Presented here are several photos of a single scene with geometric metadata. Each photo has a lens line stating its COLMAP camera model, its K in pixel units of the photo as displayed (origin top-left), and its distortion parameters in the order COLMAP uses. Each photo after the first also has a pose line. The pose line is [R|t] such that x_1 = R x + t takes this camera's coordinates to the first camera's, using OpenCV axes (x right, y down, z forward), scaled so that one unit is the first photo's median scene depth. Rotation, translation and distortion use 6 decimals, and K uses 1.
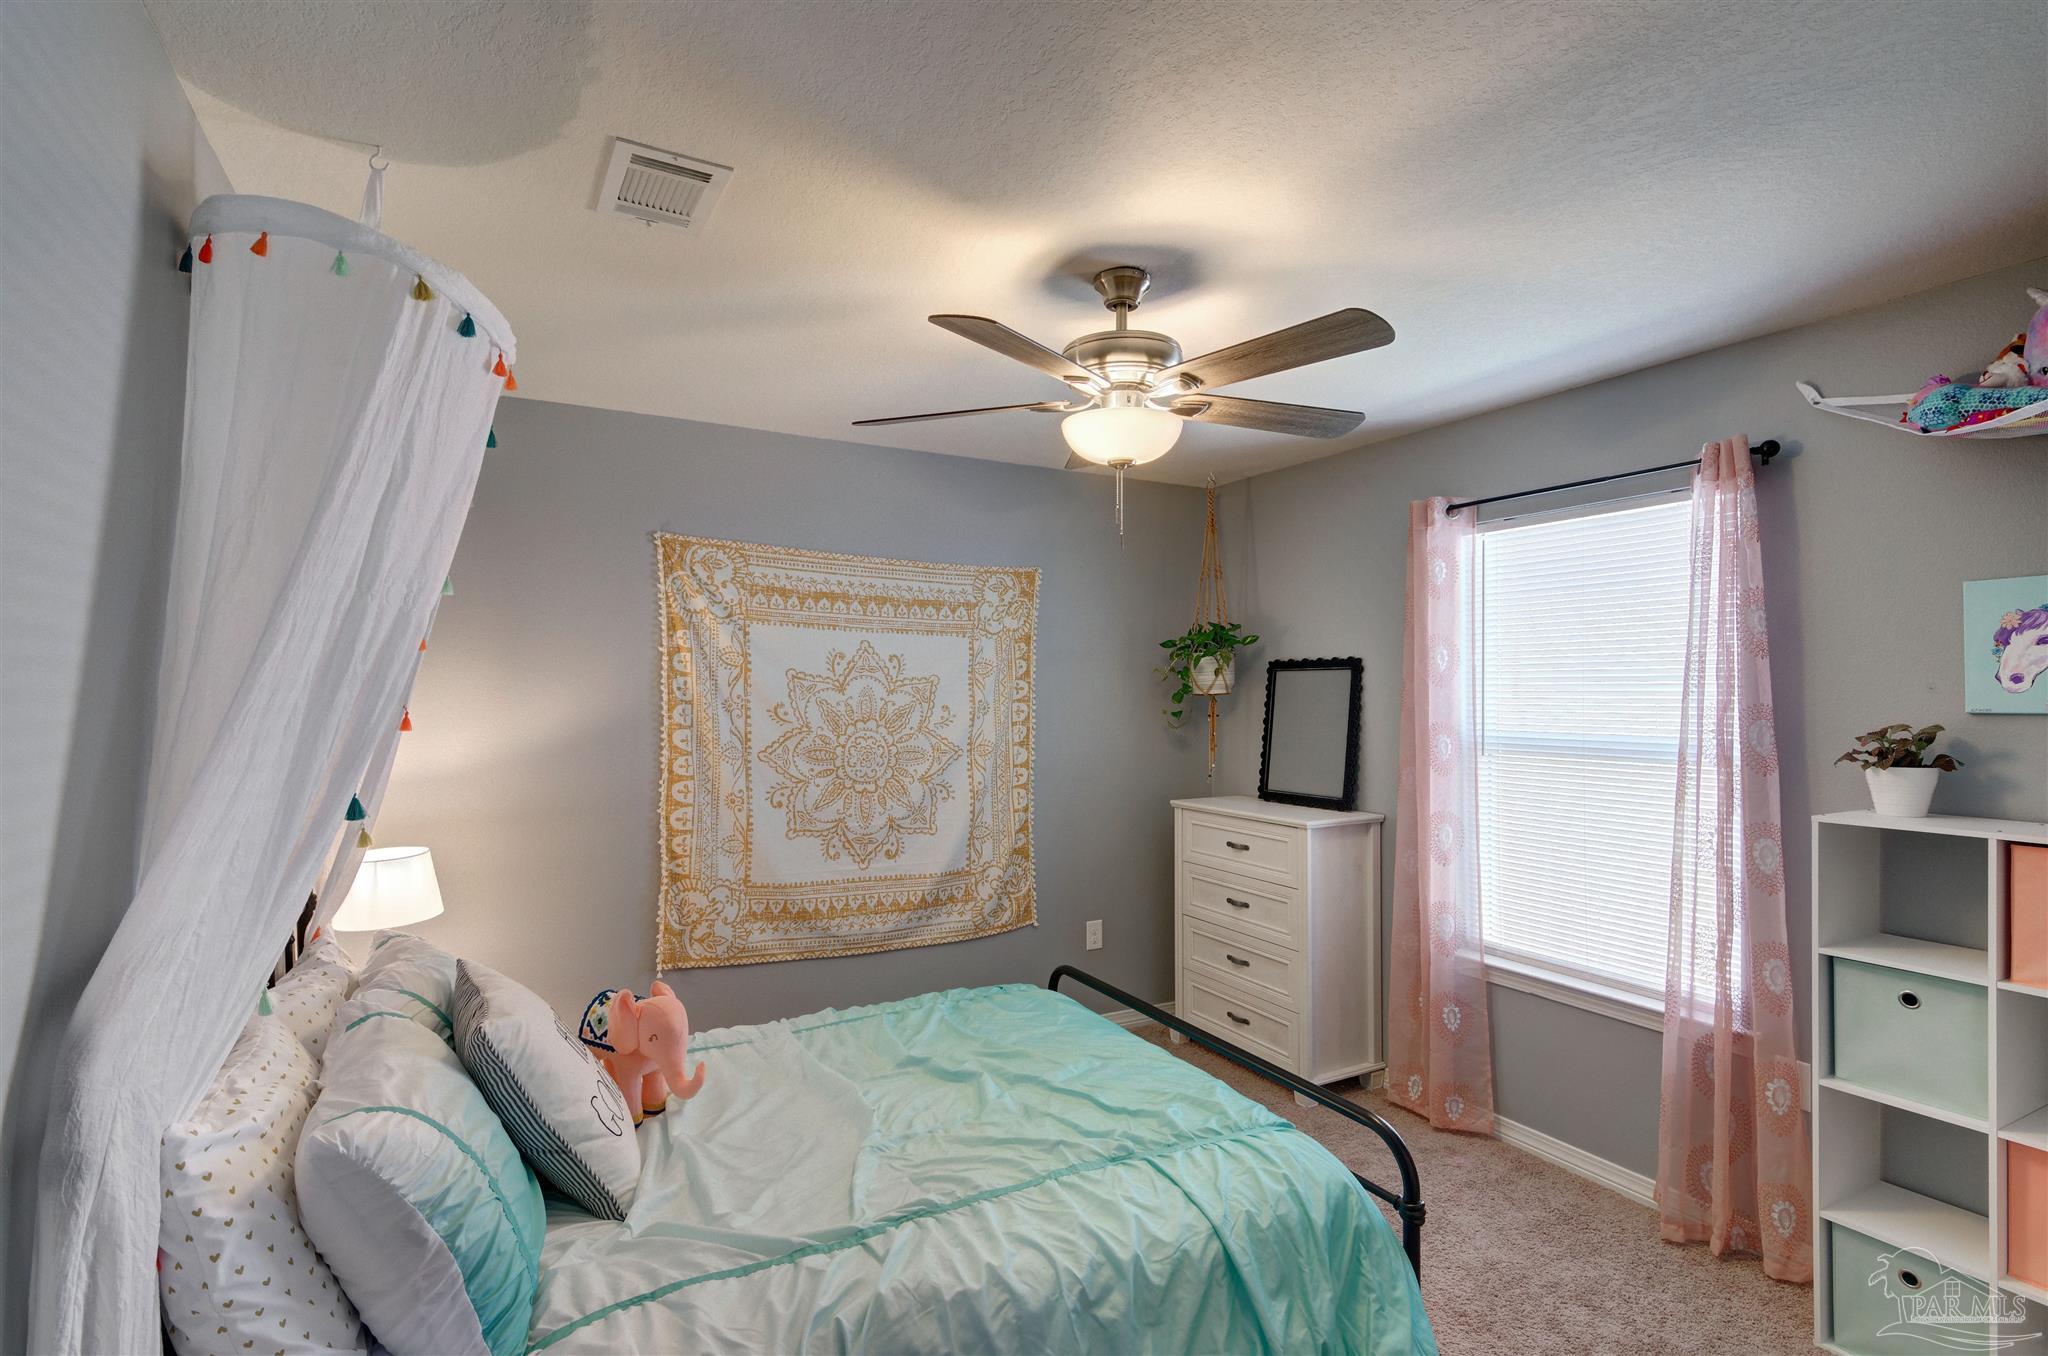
lens RADIAL K [[979.2, 0, 1034.3], [0, 979.2, 686.4], [0, 0, 1]] dist [-0.001366, -0.000346]
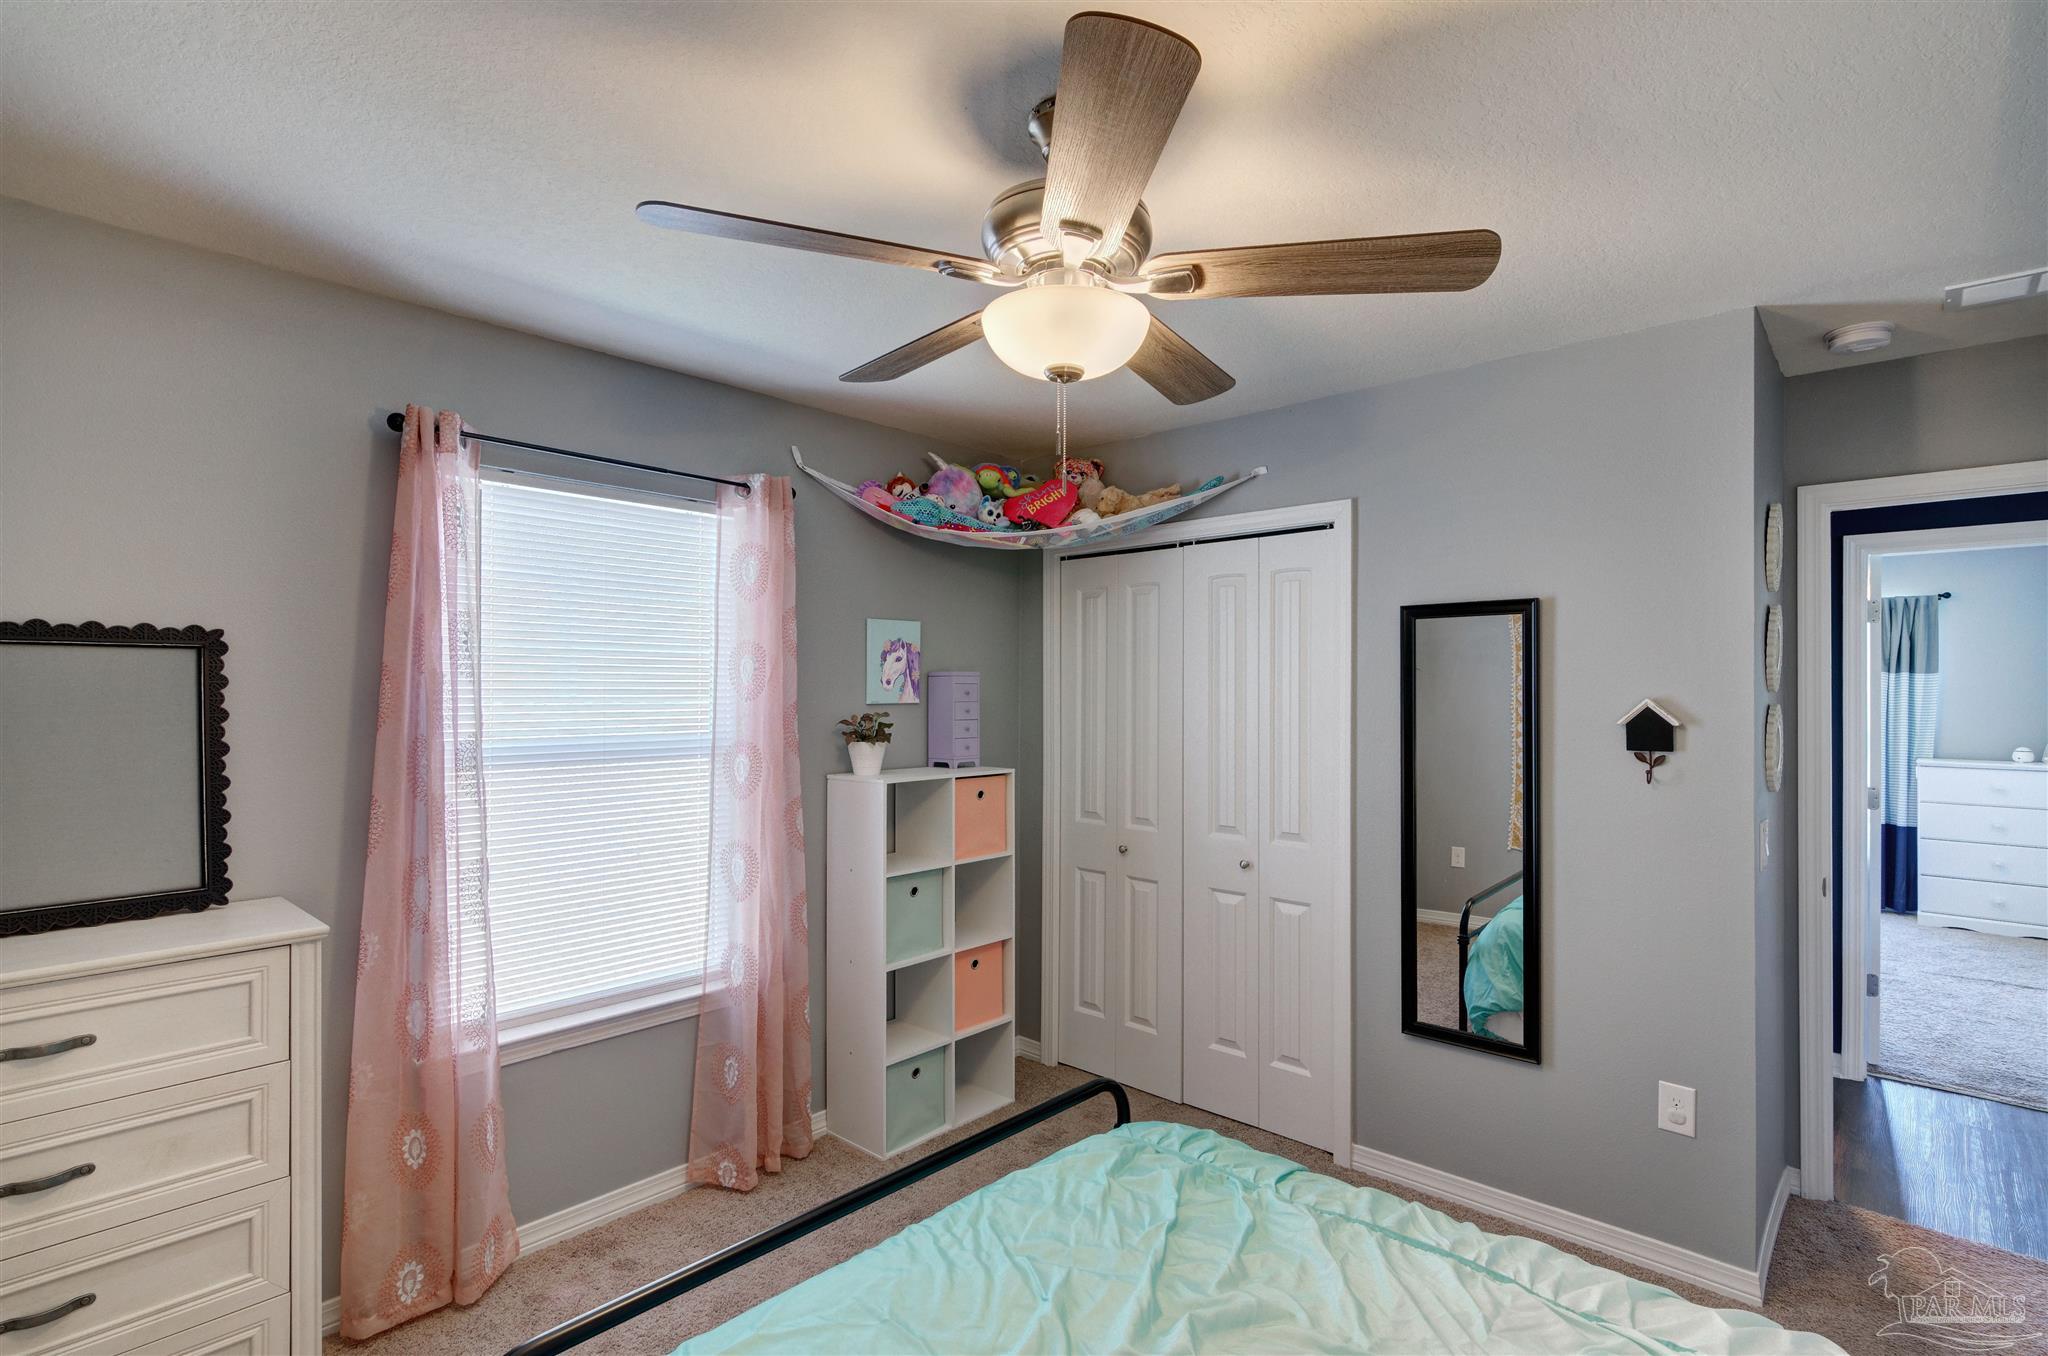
lens RADIAL K [[979.2, 0, 1034.3], [0, 979.2, 686.4], [0, 0, 1]] dist [-0.001366, -0.000346]
pose [[-0.327426, 0.000488, 0.944877, -0.420615], [-0.008092, 0.999962, -0.003320, 0.001764], [-0.944842, -0.008733, -0.327410, 0.901827]]
